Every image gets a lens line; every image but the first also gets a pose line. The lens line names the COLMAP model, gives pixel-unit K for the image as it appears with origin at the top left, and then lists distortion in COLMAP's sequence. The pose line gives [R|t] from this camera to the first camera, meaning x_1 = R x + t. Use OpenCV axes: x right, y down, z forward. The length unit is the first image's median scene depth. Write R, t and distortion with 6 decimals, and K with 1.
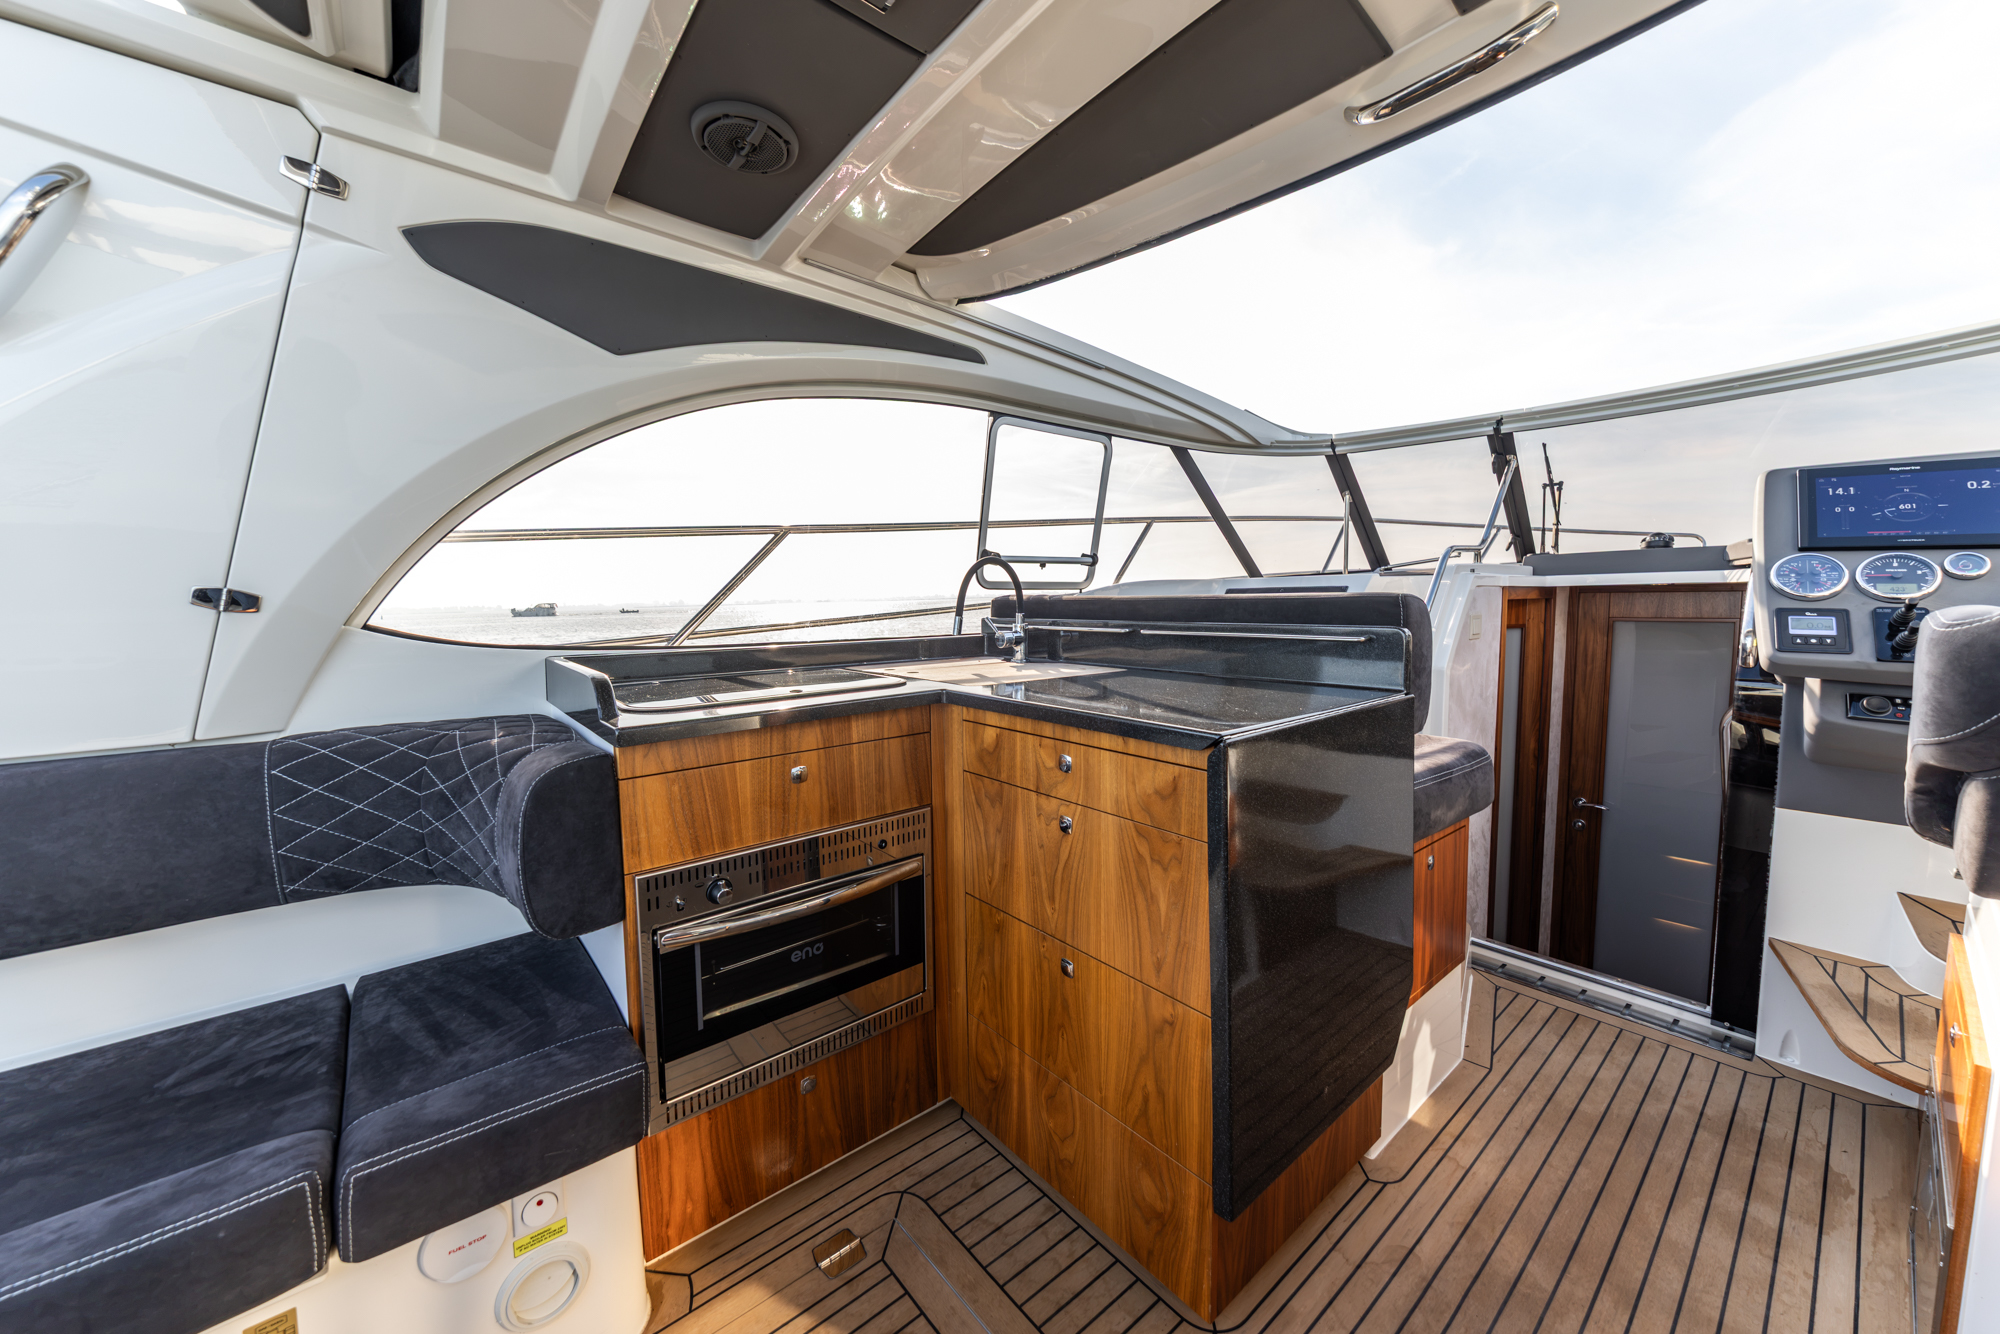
lens RADIAL K [[736.4, 0, 992.9], [0, 736.4, 655.8], [0, 0, 1]] dist [-0.002130, -0.000382]
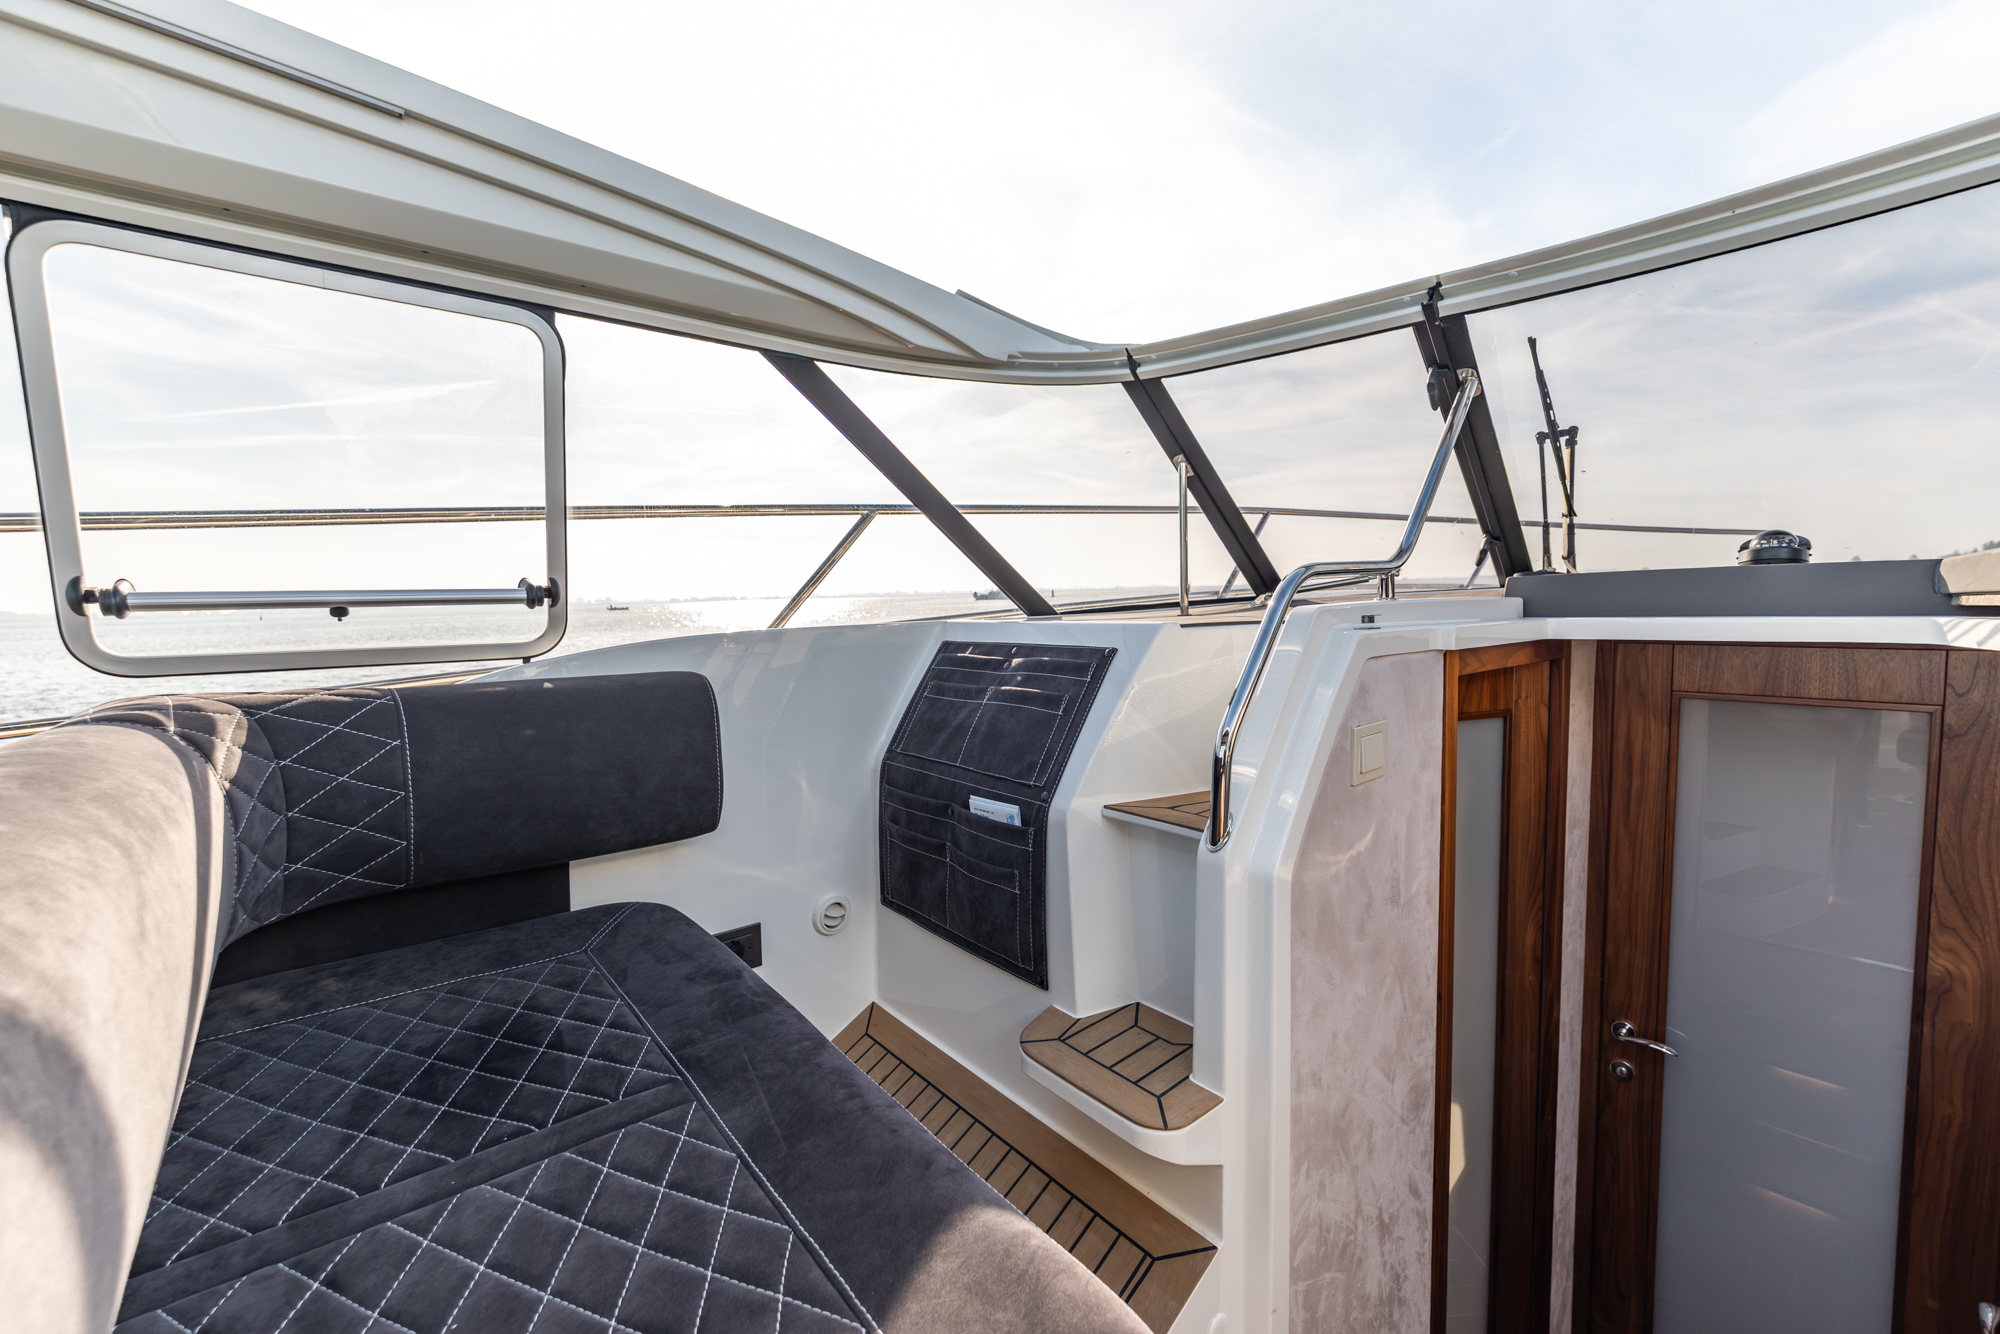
lens RADIAL K [[802.0, 0, 1012.2], [0, 802.0, 656.1], [0, 0, 1]] dist [0.002760, -0.000674]
pose [[0.999771, -0.005143, 0.020772, 0.416208], [0.005410, 0.999904, -0.012795, -0.085758], [-0.020704, 0.012904, 0.999702, 0.510591]]
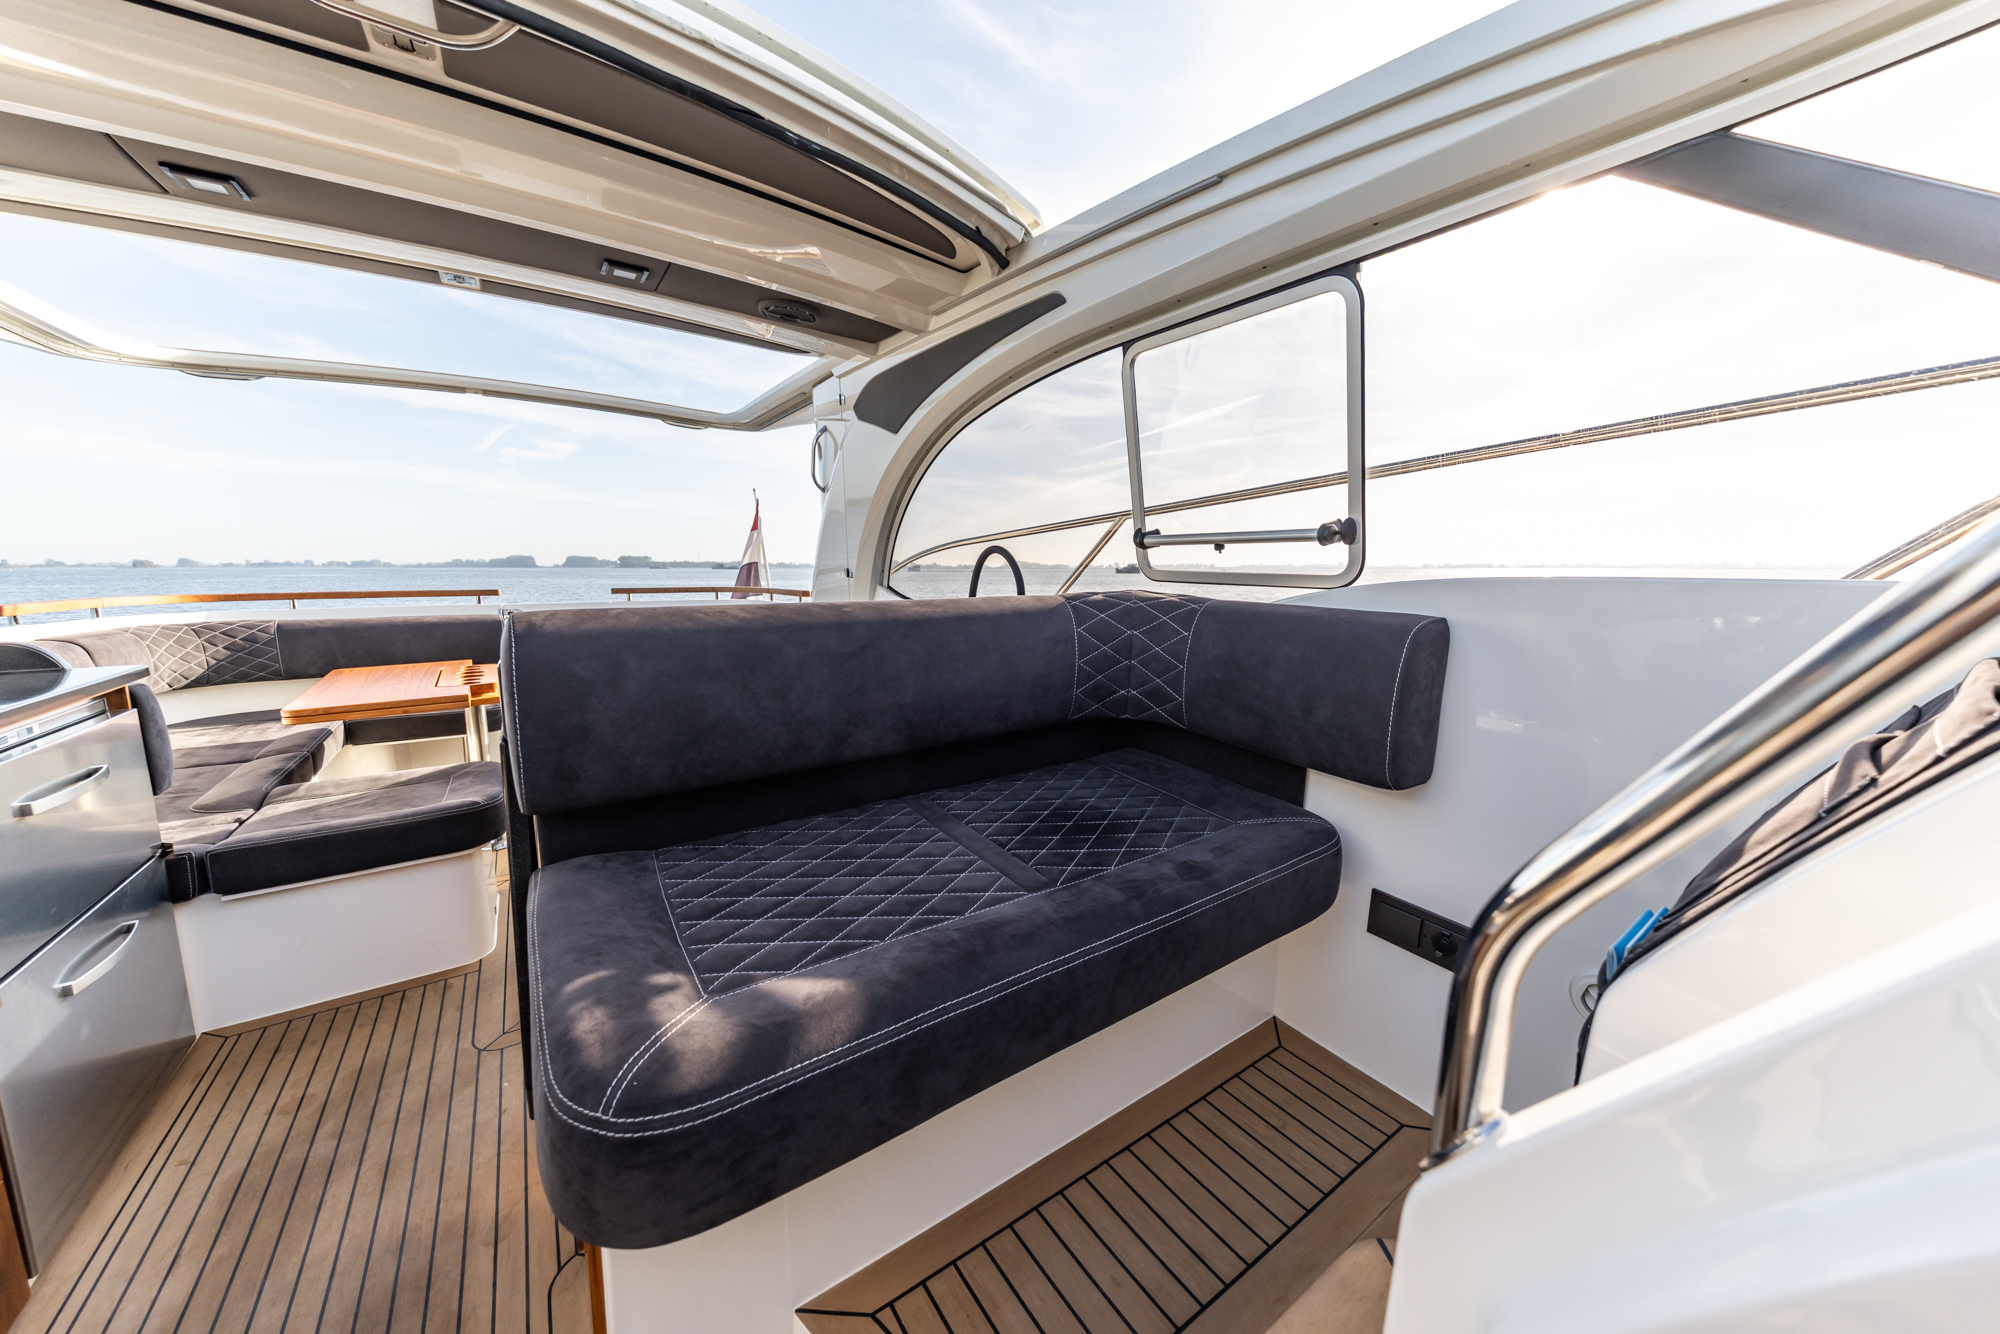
lens RADIAL K [[683.7, 0, 997.0], [0, 683.7, 663.2], [0, 0, 1]] dist [-0.000245, 0.000230]
pose [[-0.086062, 0.162045, -0.983023, 0.641524], [-0.088851, 0.981504, 0.169573, -0.102288], [0.992320, 0.101937, -0.070072, 0.817750]]
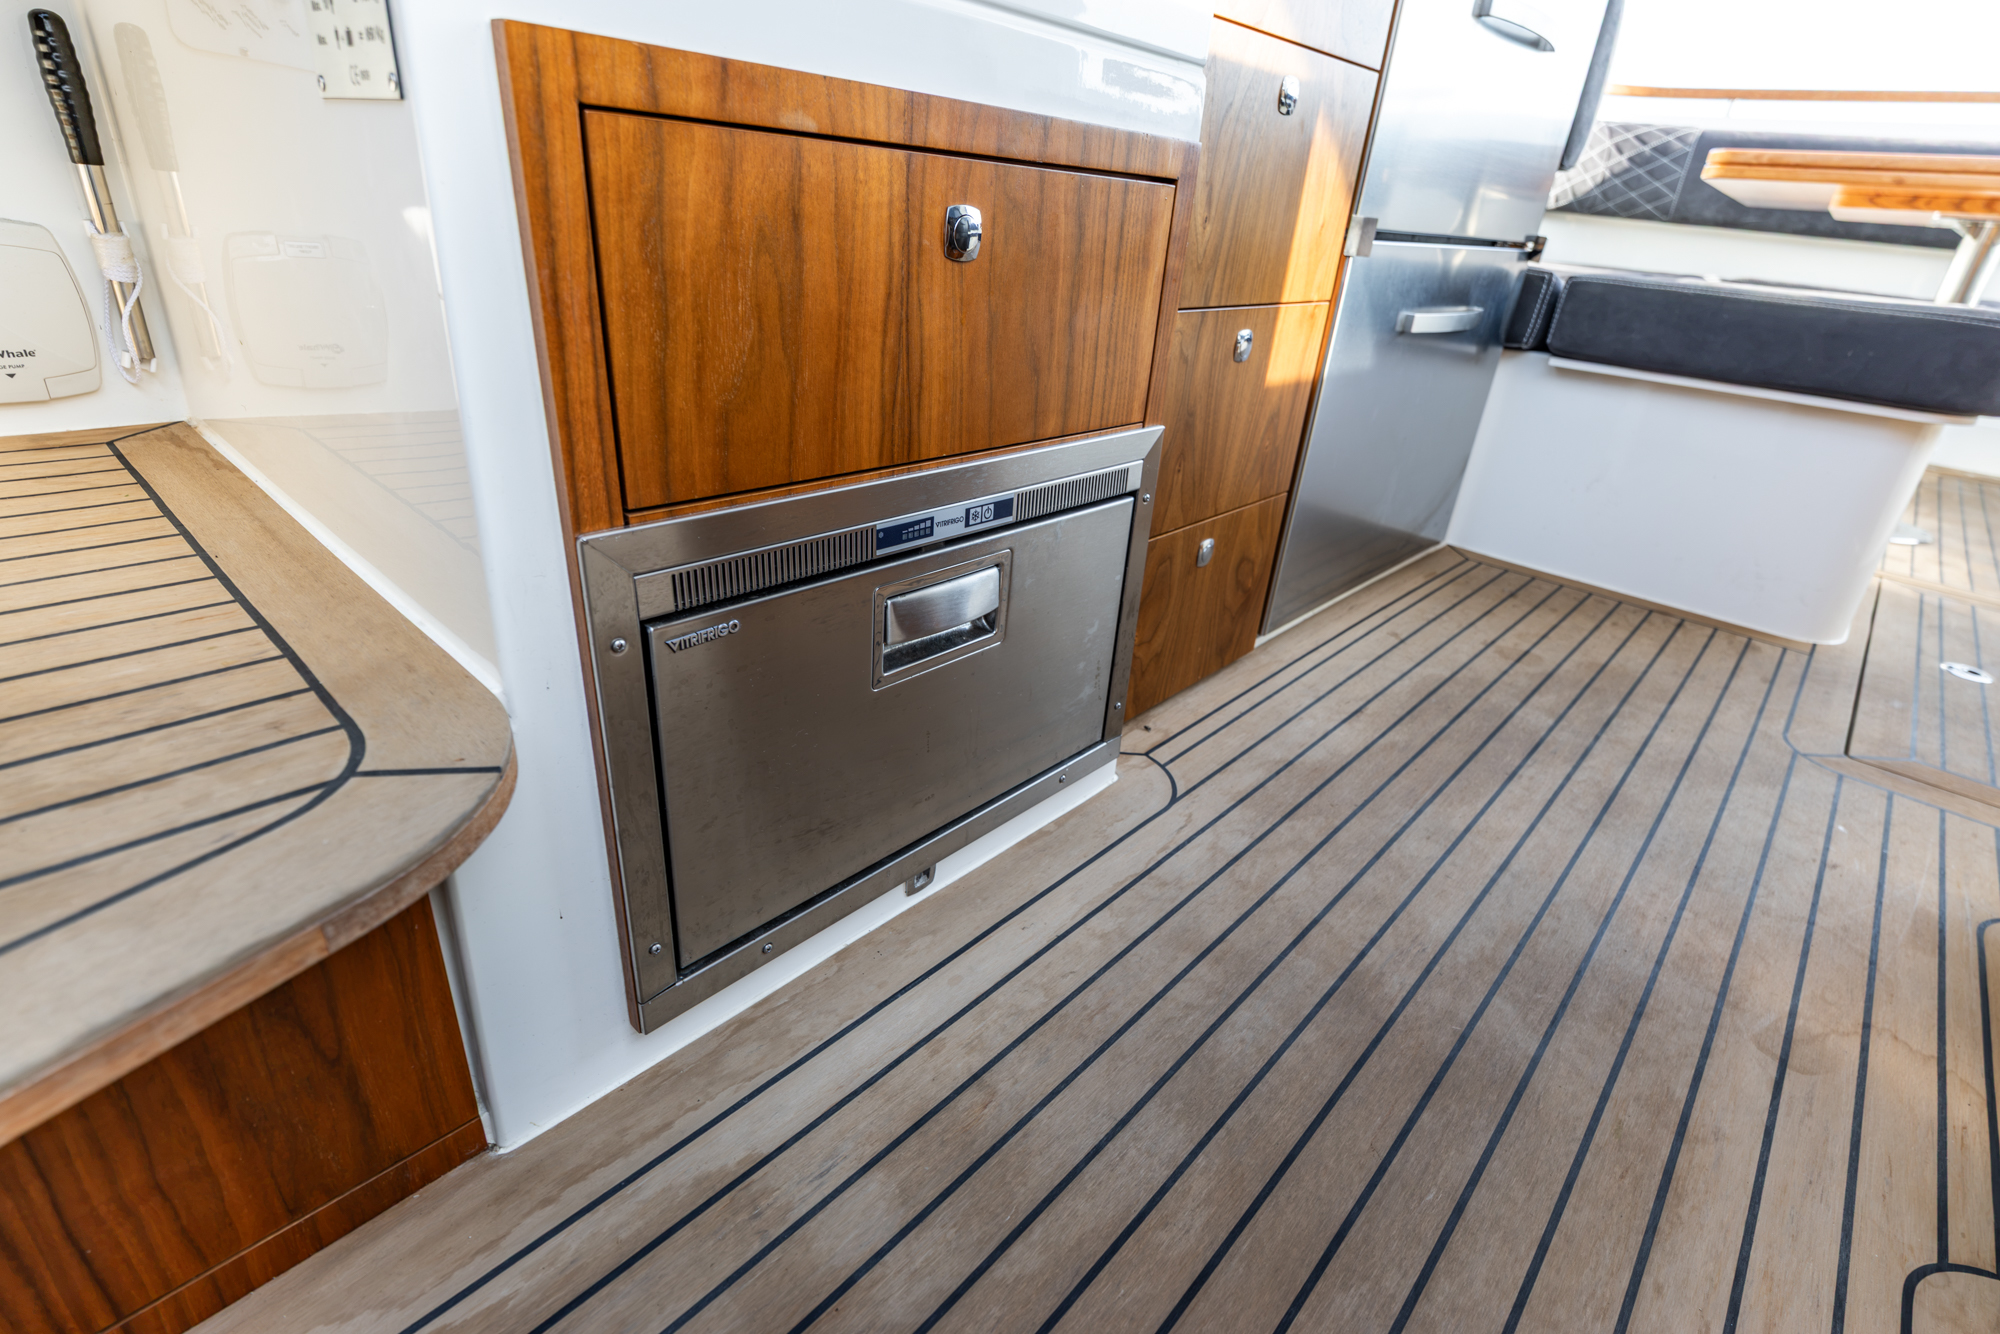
lens RADIAL K [[954.2, 0, 996.8], [0, 954.2, 653.6], [0, 0, 1]] dist [-0.002633, -0.001145]
pose [[-0.989508, 0.001734, -0.144469, 0.537802], [-0.072805, 0.857705, 0.508962, 0.173137], [0.124794, 0.514140, -0.848579, 0.628901]]
